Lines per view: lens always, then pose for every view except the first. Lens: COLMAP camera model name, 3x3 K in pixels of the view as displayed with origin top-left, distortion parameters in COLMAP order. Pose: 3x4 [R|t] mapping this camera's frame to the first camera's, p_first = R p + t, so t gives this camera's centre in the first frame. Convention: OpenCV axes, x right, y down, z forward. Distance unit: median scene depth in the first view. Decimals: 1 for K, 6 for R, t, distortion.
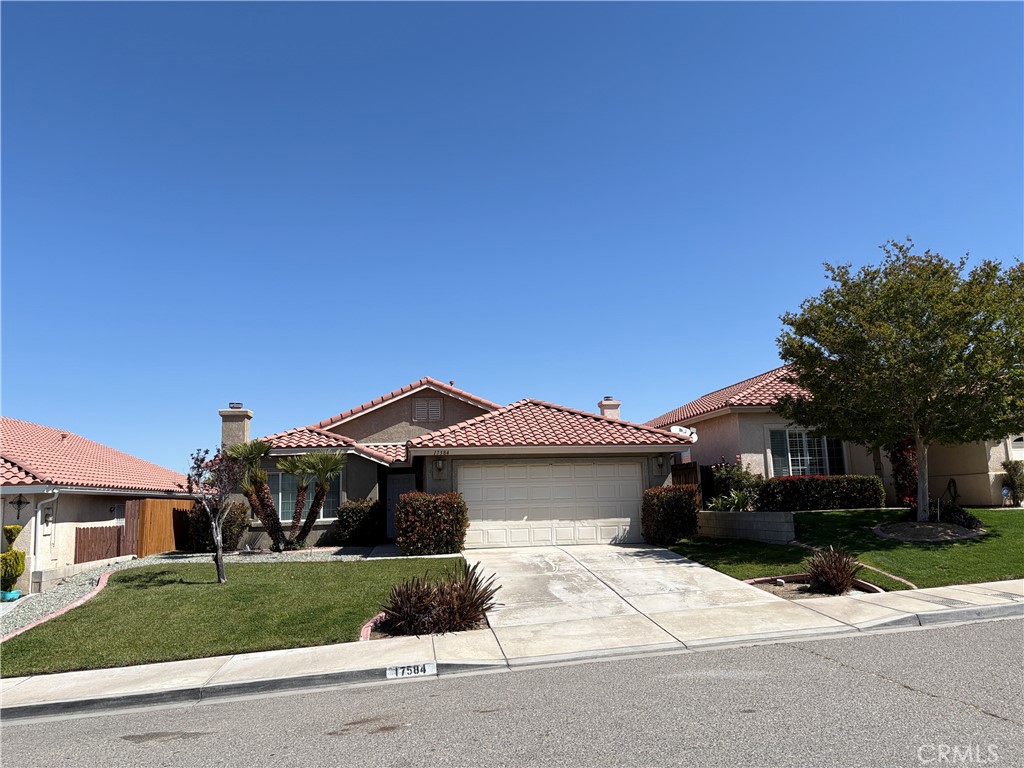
lens RADIAL K [[783.2, 0, 519.0], [0, 783.2, 375.0], [0, 0, 1]] dist [0.072117, -0.091246]
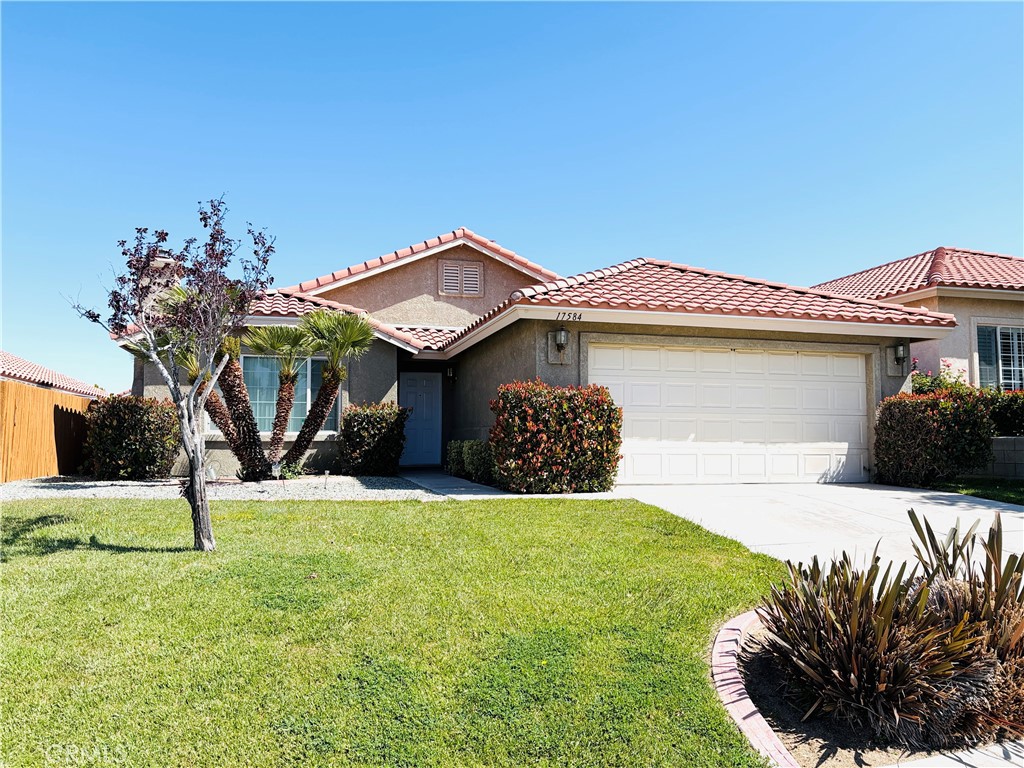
lens RADIAL K [[783.2, 0, 520.3], [0, 783.2, 375.7], [0, 0, 1]] dist [0.072117, -0.091246]
pose [[0.989928, 0.041875, 0.135235, -0.201146], [-0.051812, 0.996143, 0.070810, 0.100302], [-0.131748, -0.077103, 0.988280, 0.429604]]
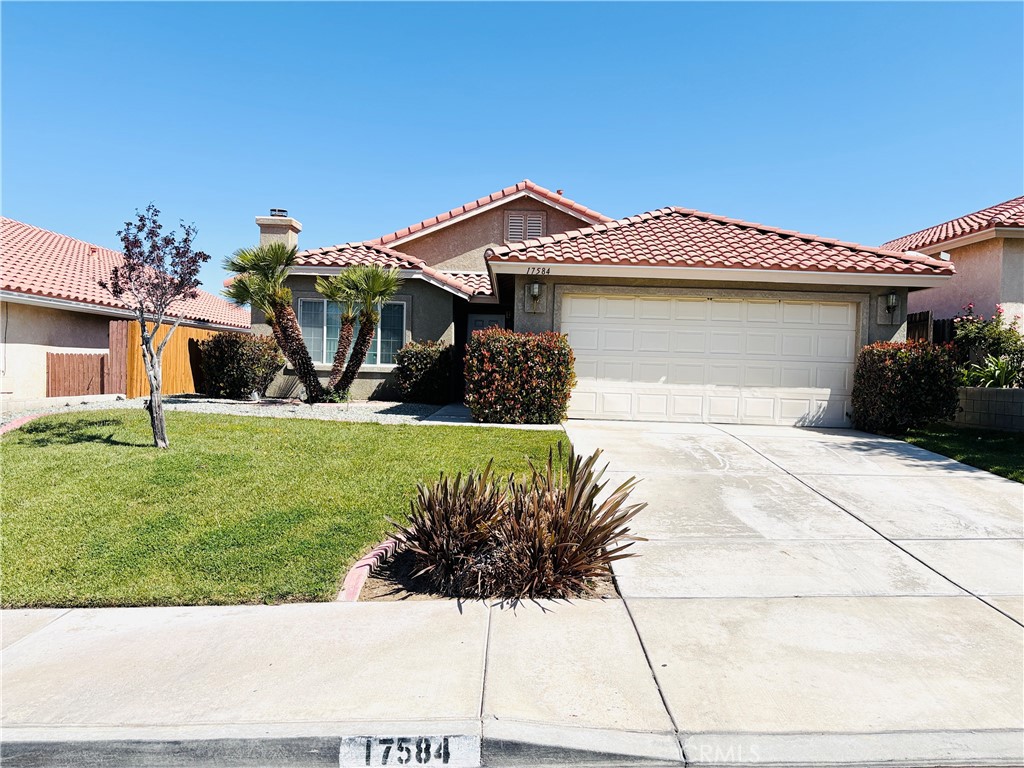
lens RADIAL K [[783.2, 0, 511.4], [0, 783.2, 383.8], [0, 0, 1]] dist [0.072117, -0.091246]
pose [[0.988547, 0.061414, -0.137853, -0.026039], [-0.035977, 0.983018, 0.179948, 0.072991], [0.146563, -0.172927, 0.973969, 0.343340]]
